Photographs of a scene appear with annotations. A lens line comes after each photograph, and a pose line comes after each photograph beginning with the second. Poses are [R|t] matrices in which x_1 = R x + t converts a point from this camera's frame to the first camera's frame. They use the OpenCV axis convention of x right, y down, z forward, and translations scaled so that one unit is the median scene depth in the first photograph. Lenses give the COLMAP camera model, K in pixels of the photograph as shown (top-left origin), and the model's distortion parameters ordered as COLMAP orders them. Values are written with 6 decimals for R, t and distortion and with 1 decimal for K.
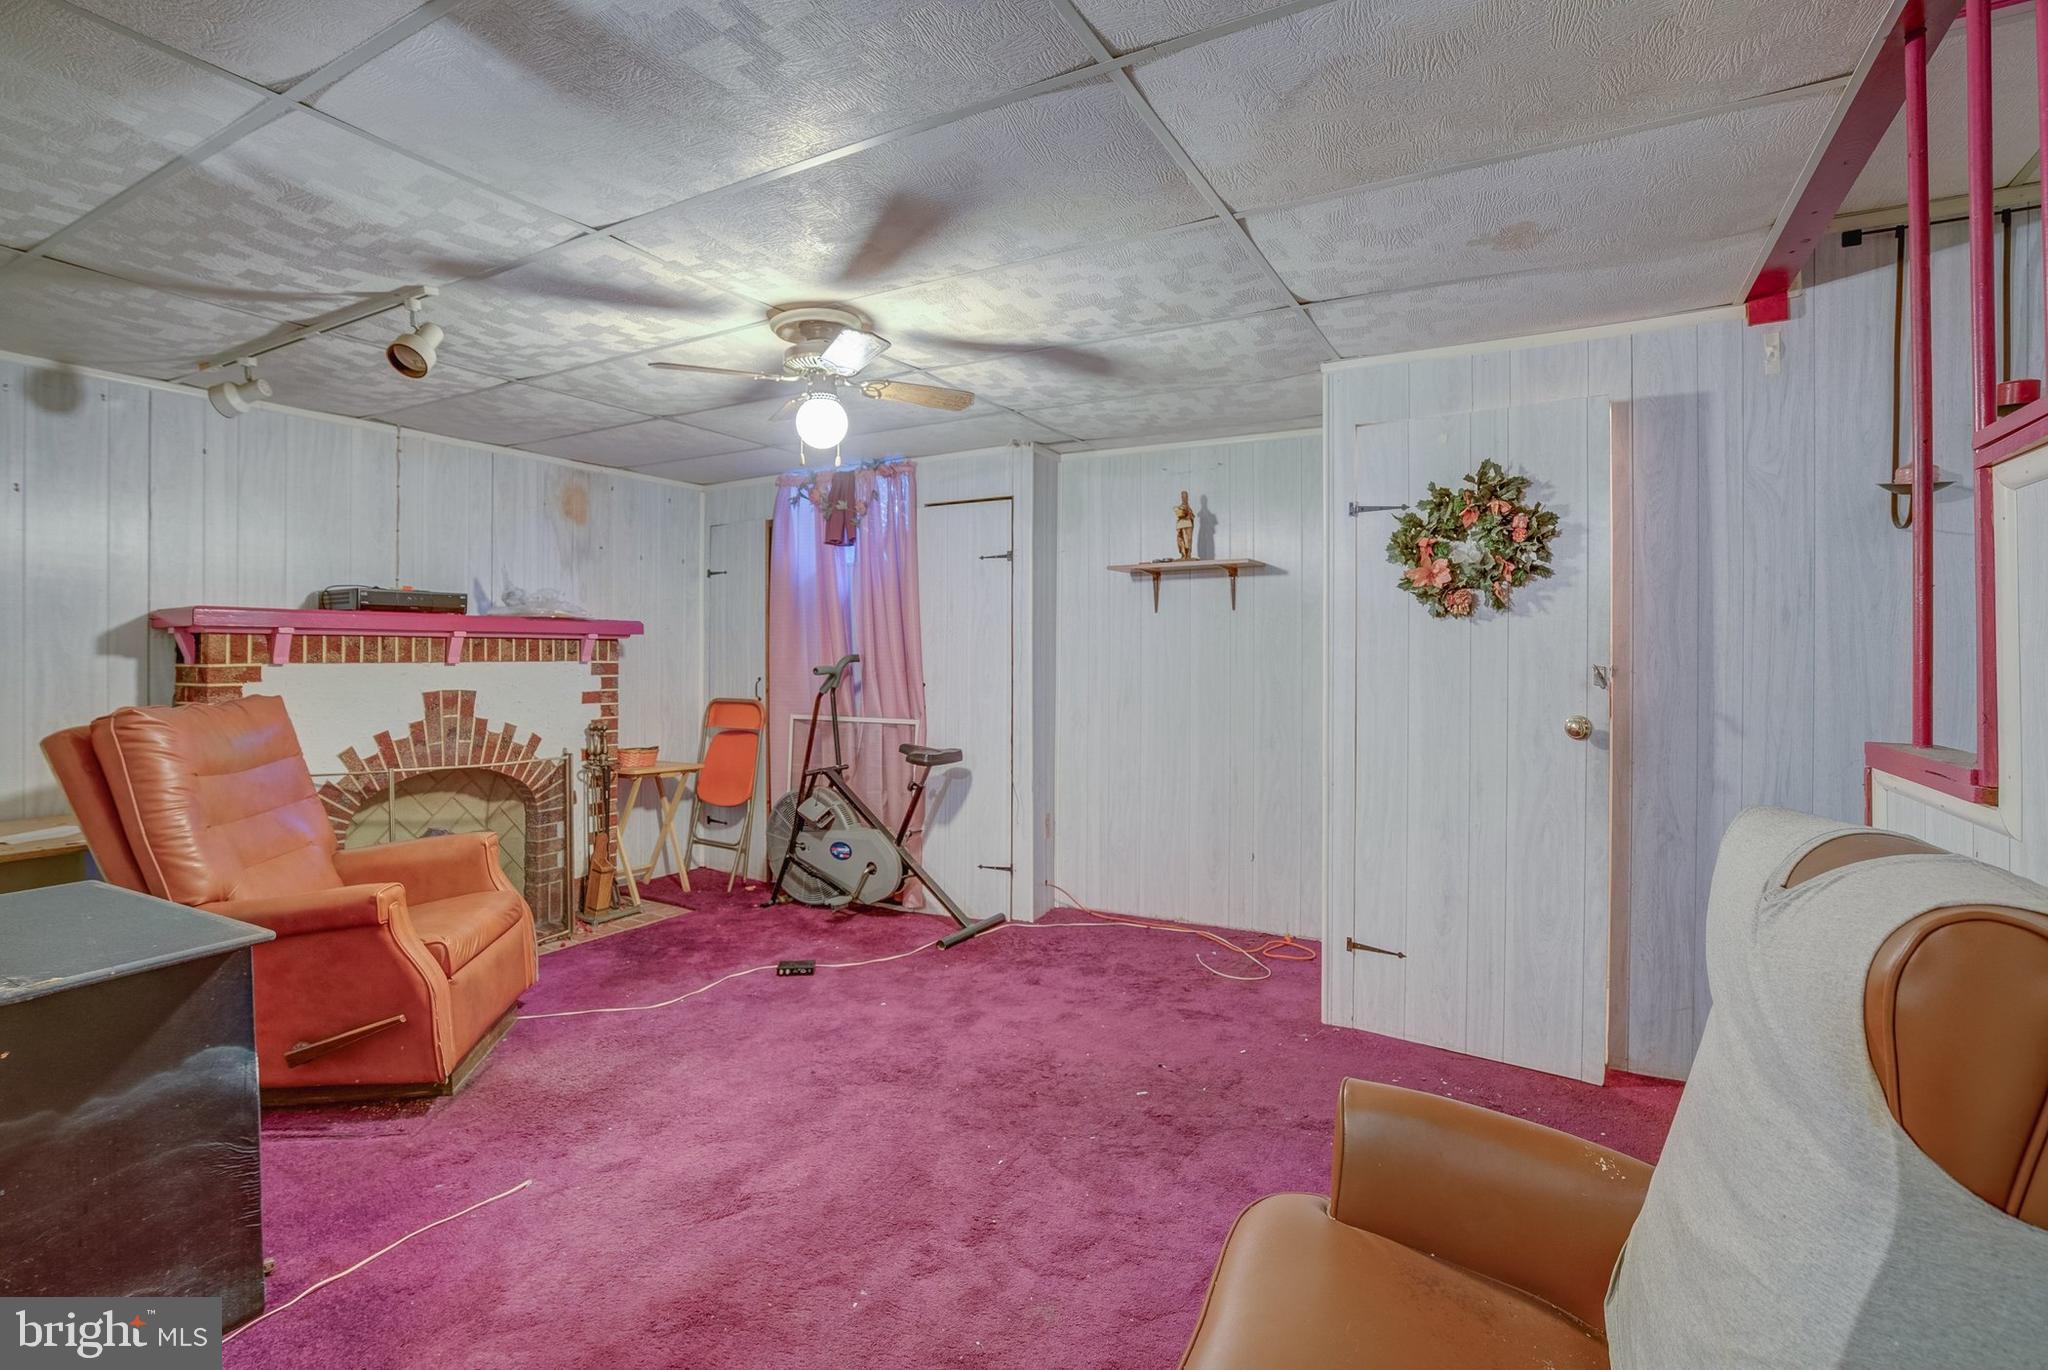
lens RADIAL K [[975.2, 0, 1010.7], [0, 975.2, 668.6], [0, 0, 1]] dist [-0.055200, 0.021612]
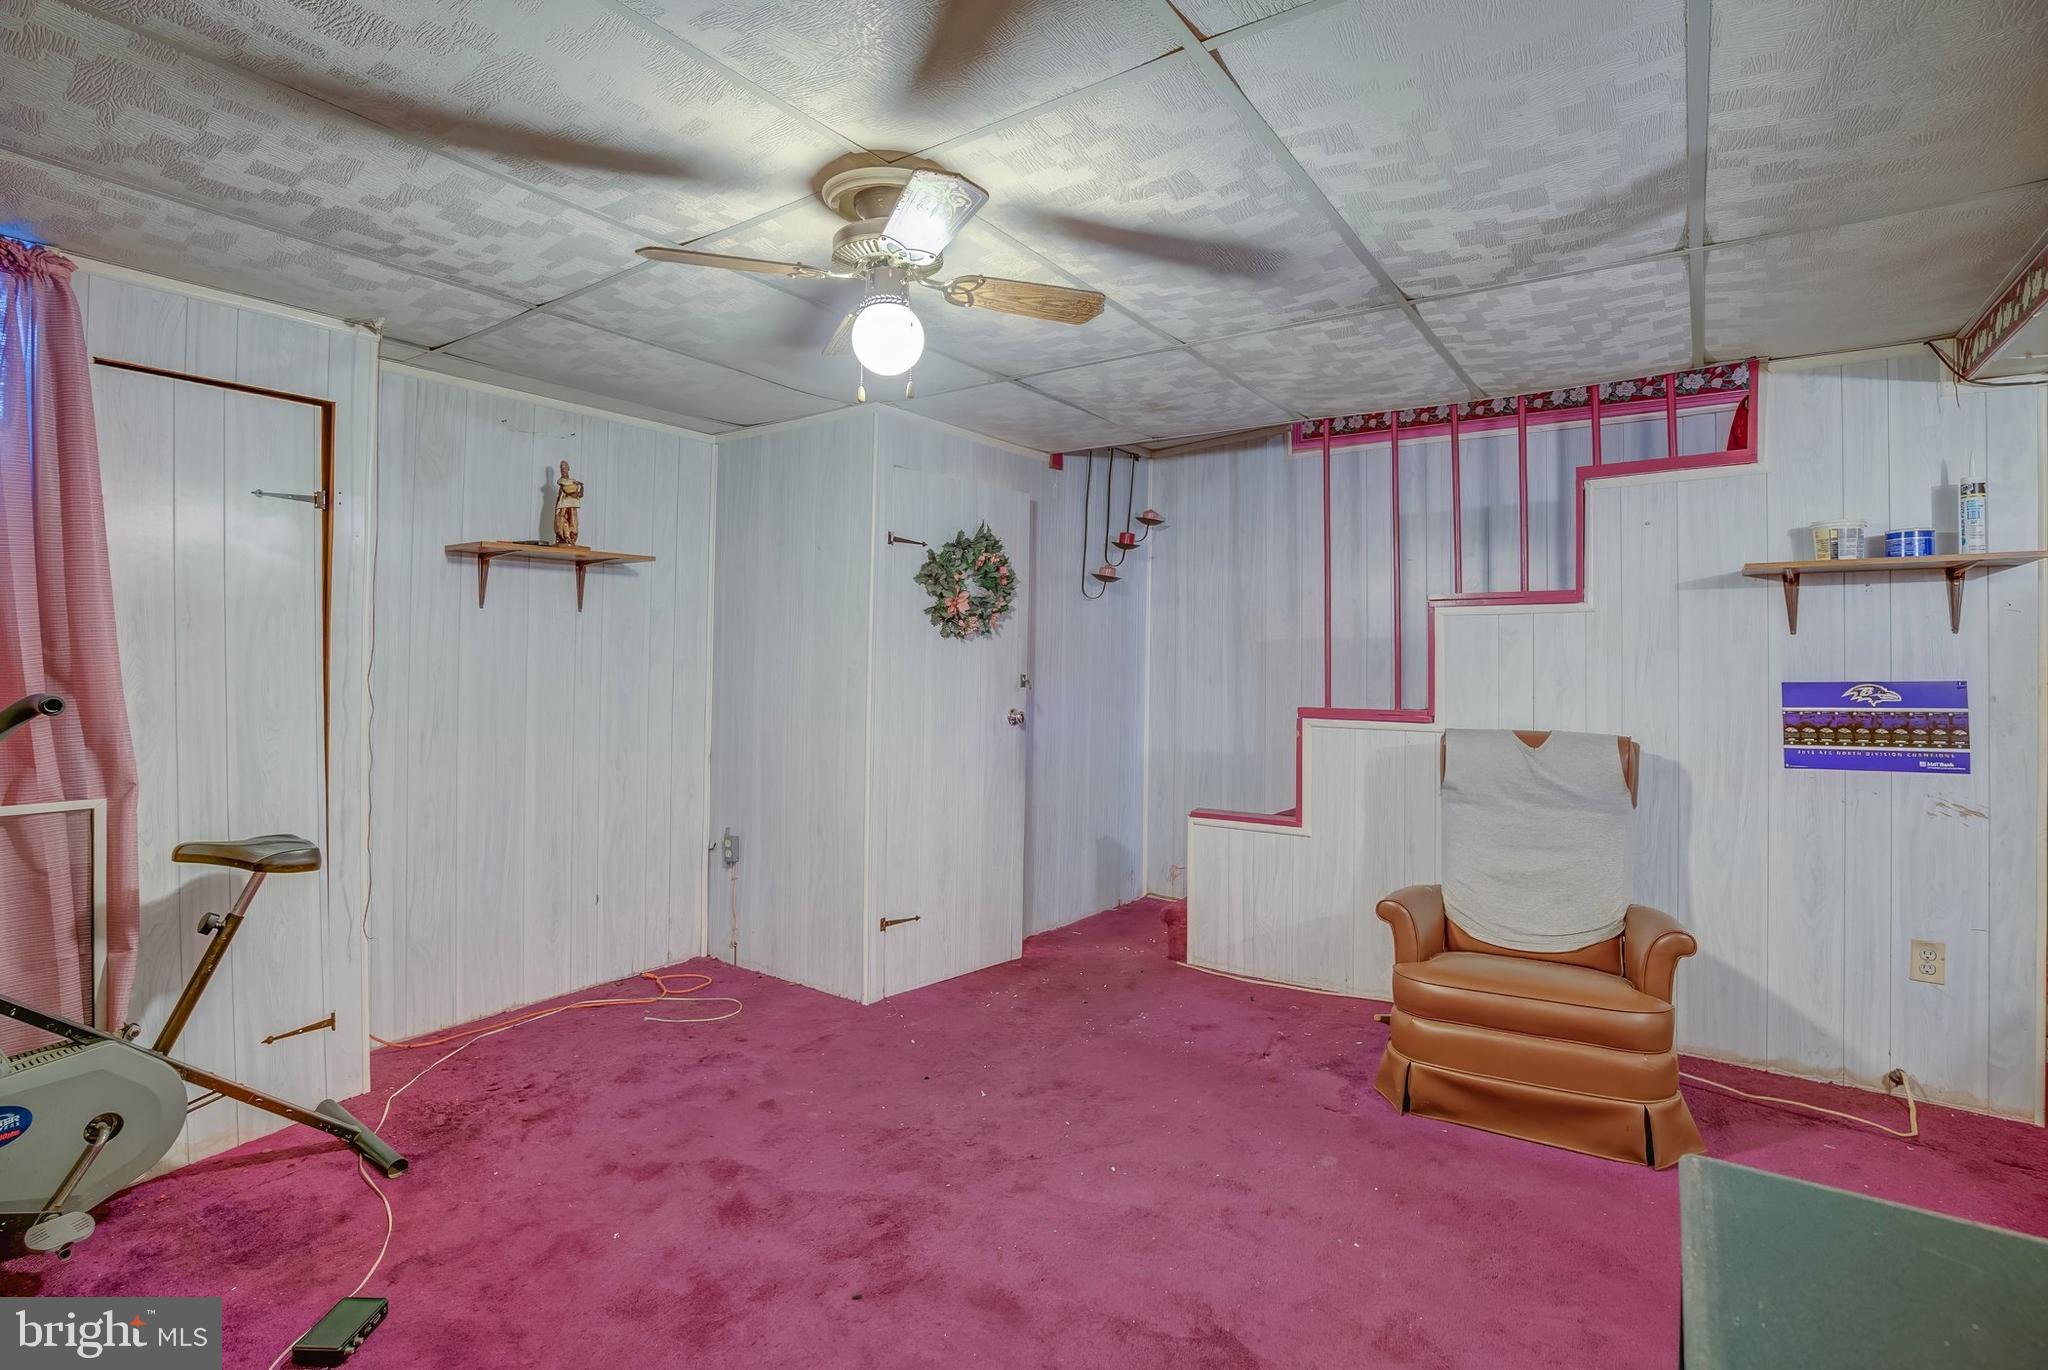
lens RADIAL K [[975.2, 0, 1010.7], [0, 975.2, 668.6], [0, 0, 1]] dist [-0.055200, 0.021612]
pose [[0.111651, -0.010133, 0.993696, -0.785644], [0.007237, 0.999930, 0.009384, -0.022510], [-0.993721, 0.006144, 0.111717, 0.754807]]
